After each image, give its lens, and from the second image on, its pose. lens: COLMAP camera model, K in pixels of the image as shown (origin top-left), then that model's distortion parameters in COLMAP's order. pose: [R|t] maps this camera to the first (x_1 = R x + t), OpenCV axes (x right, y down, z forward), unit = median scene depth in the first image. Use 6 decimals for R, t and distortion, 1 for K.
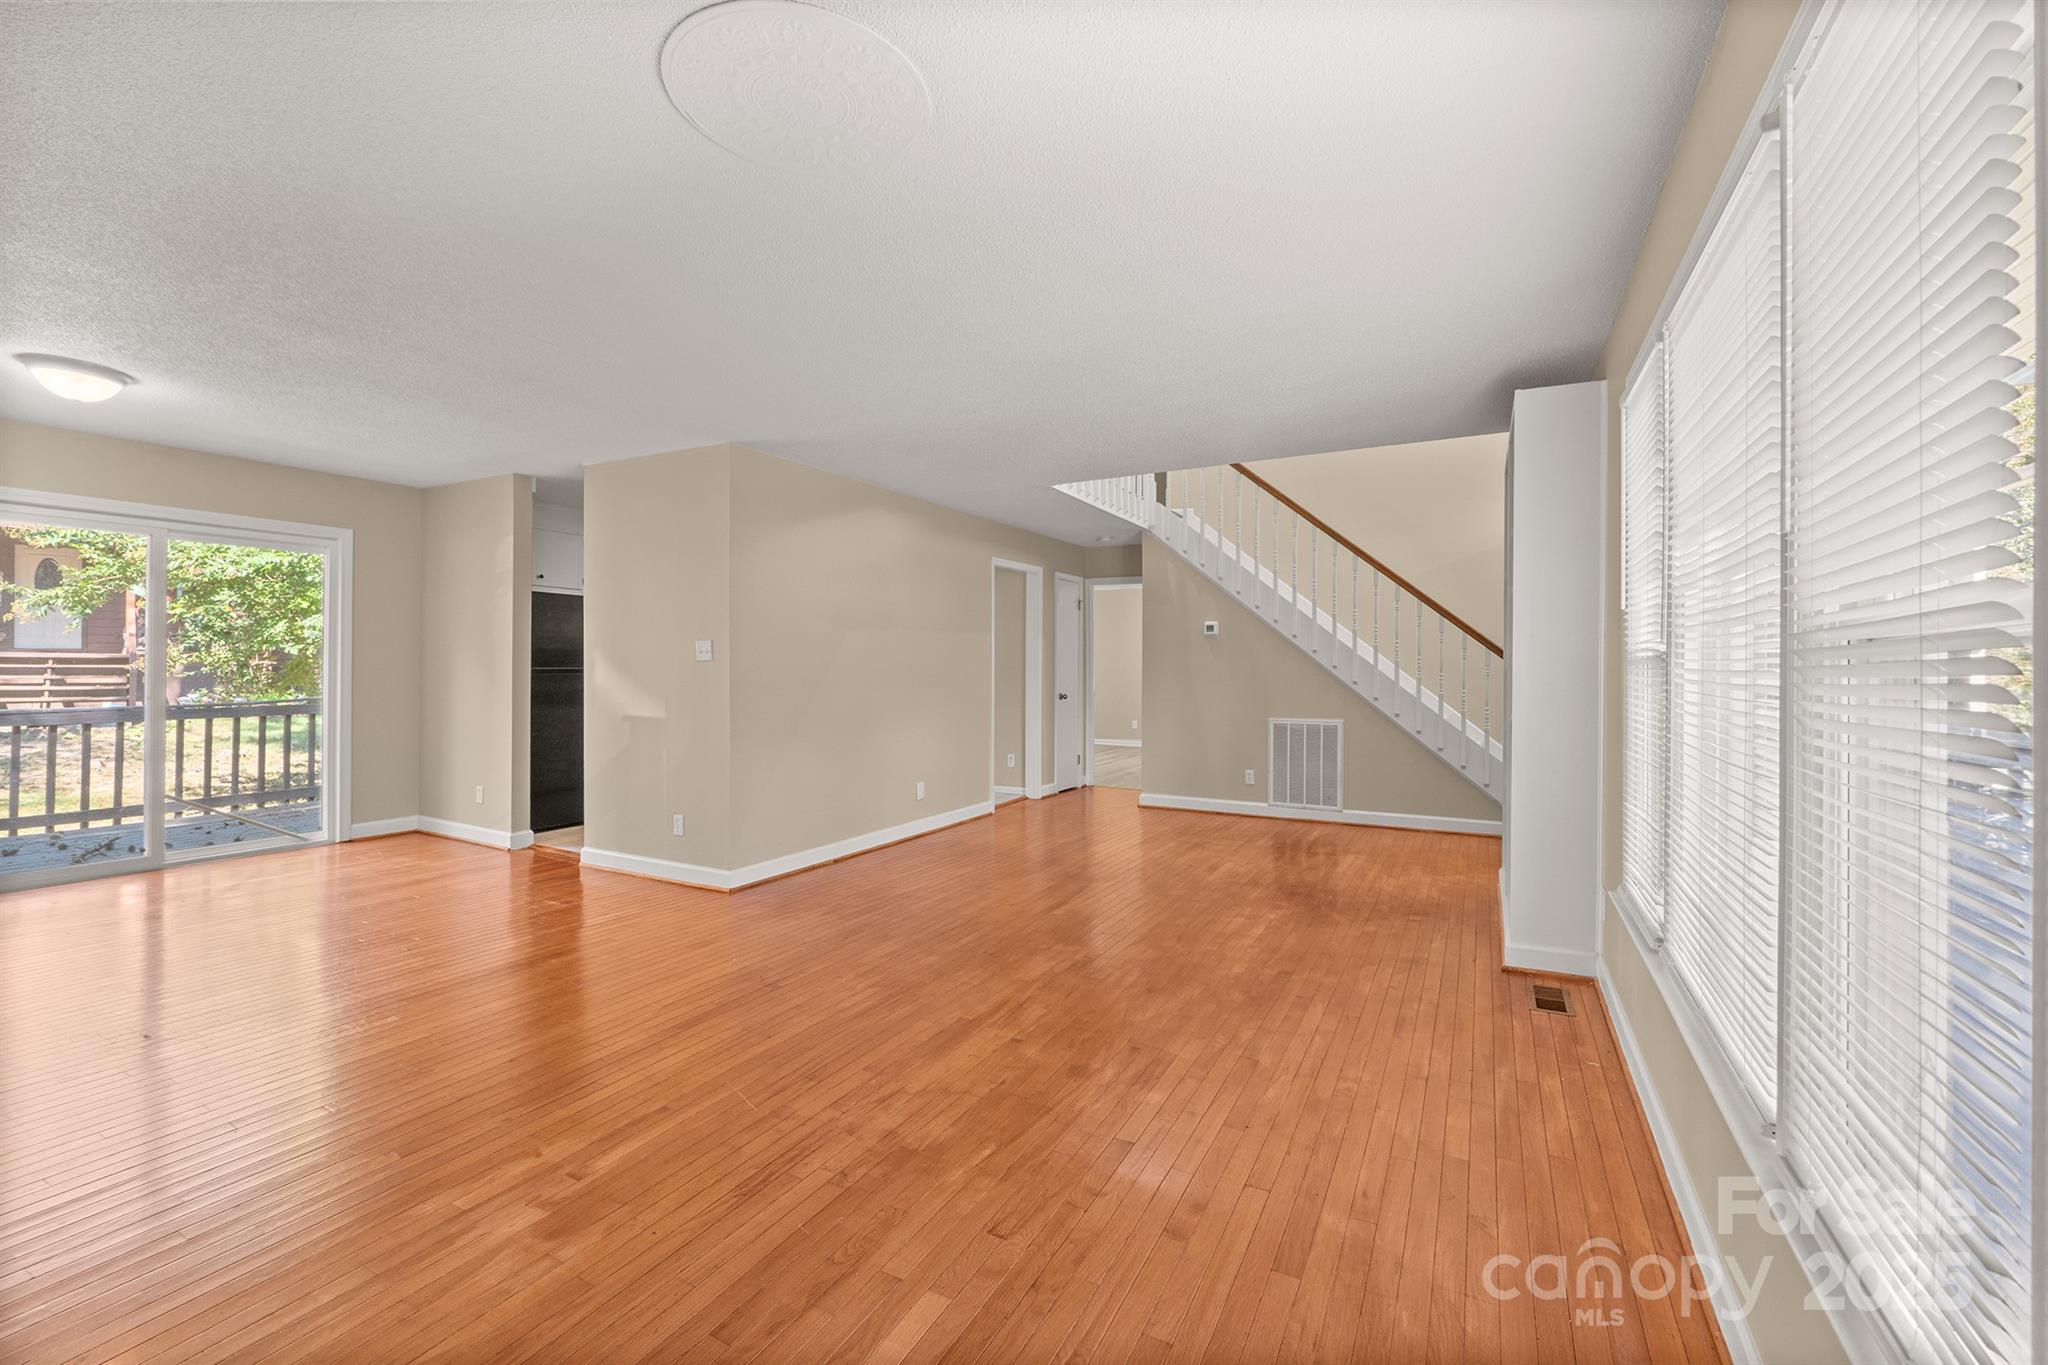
lens RADIAL K [[863.1, 0, 1039.5], [0, 863.1, 658.0], [0, 0, 1]] dist [-0.005653, -0.001180]
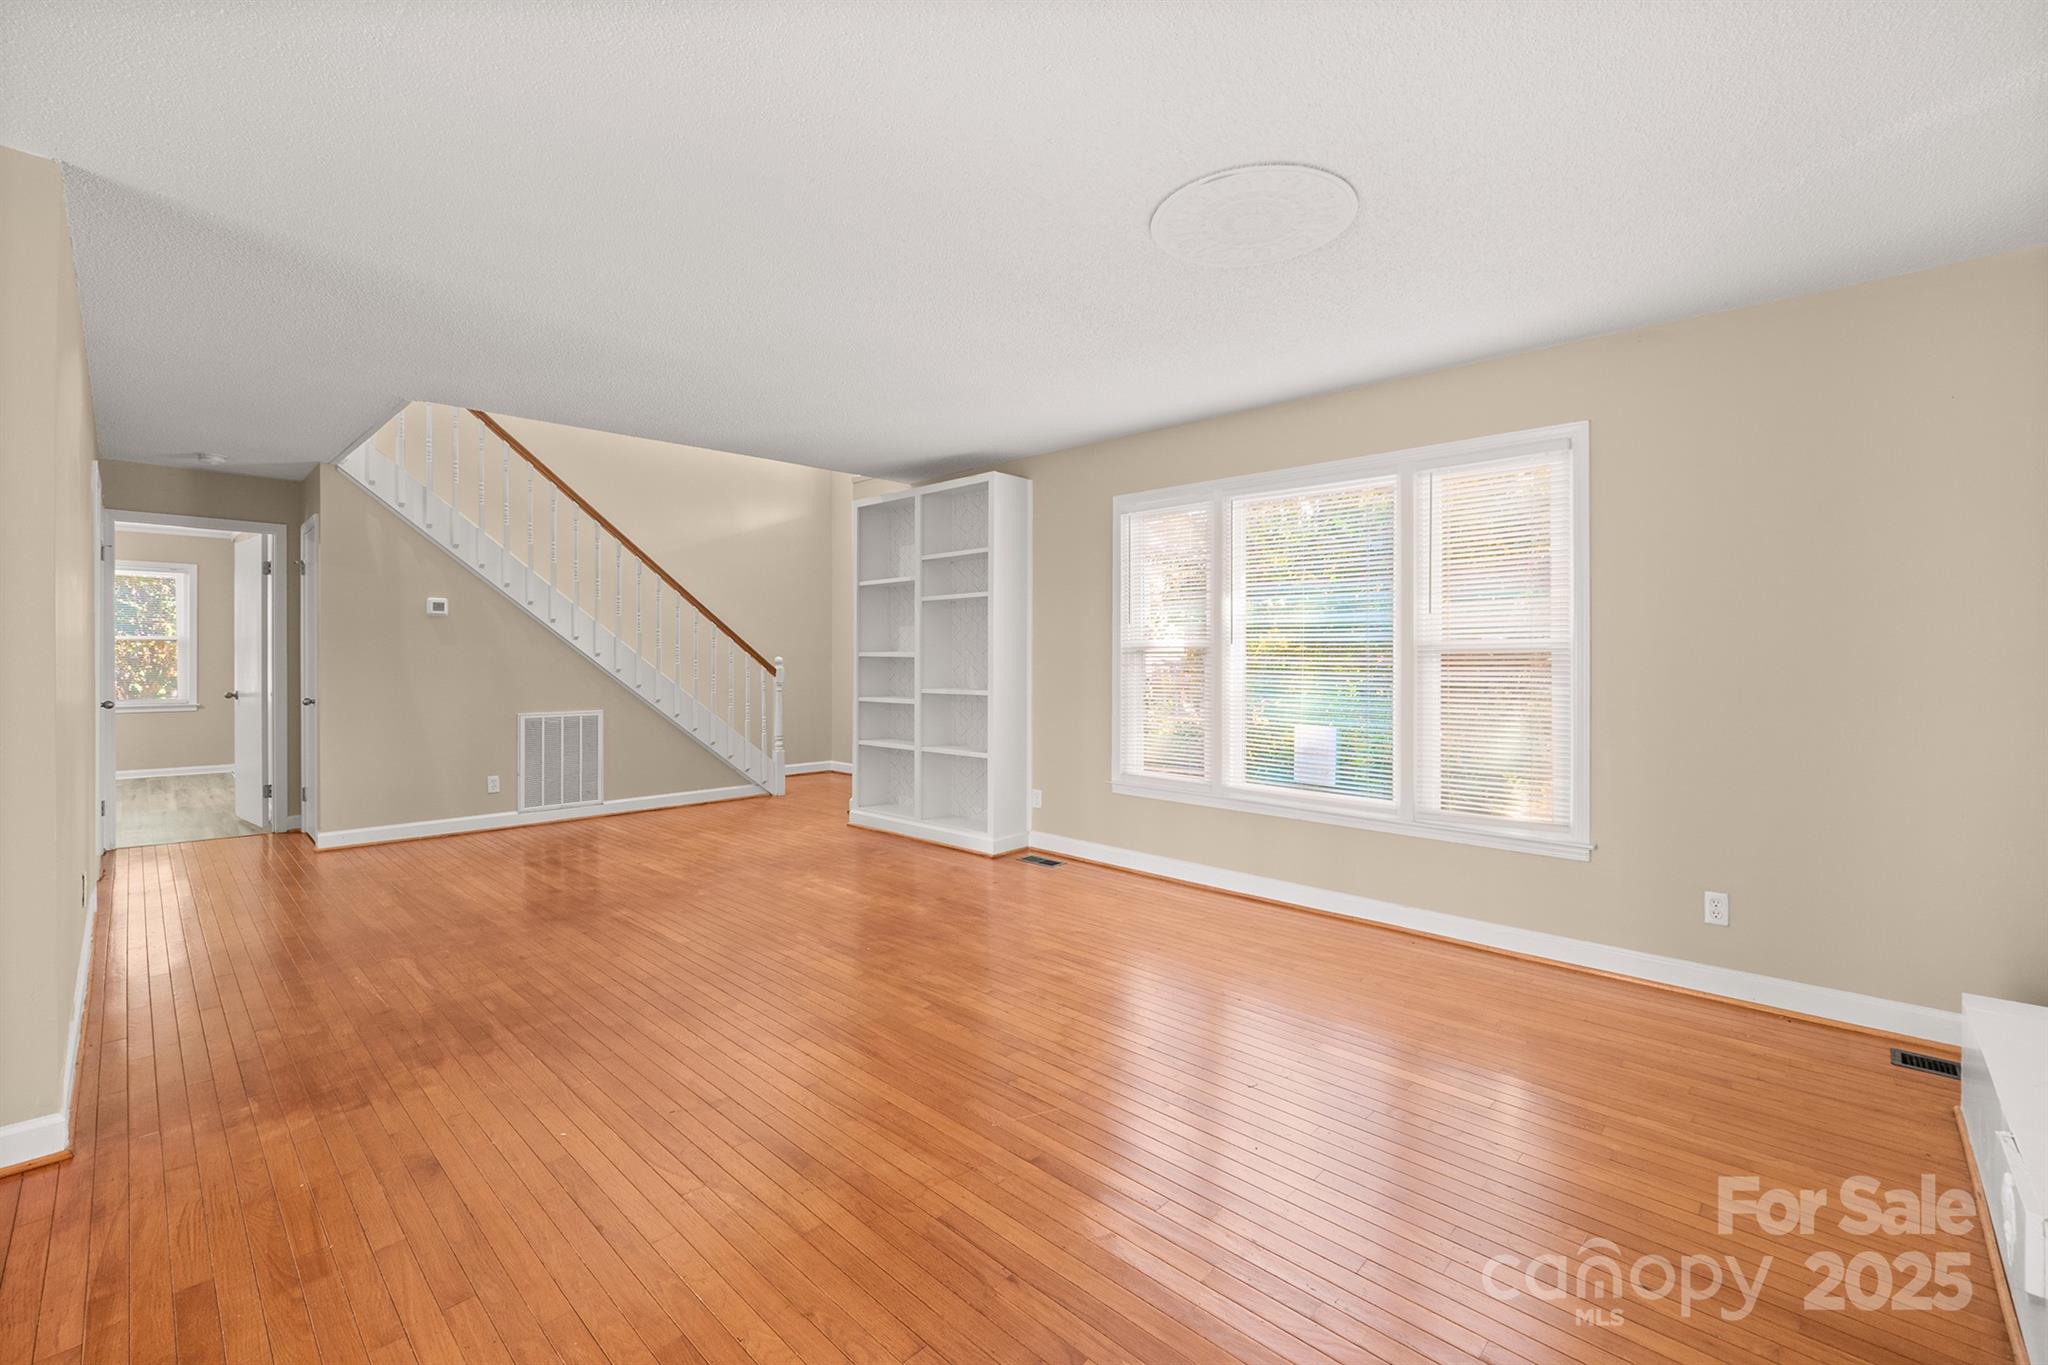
lens RADIAL K [[863.1, 0, 1029.8], [0, 863.1, 663.6], [0, 0, 1]] dist [-0.005653, -0.001180]
pose [[0.265004, -0.010165, 0.964194, -0.505033], [-0.011150, 0.999845, 0.013606, 0.001492], [-0.964183, -0.014356, 0.264849, 0.308746]]
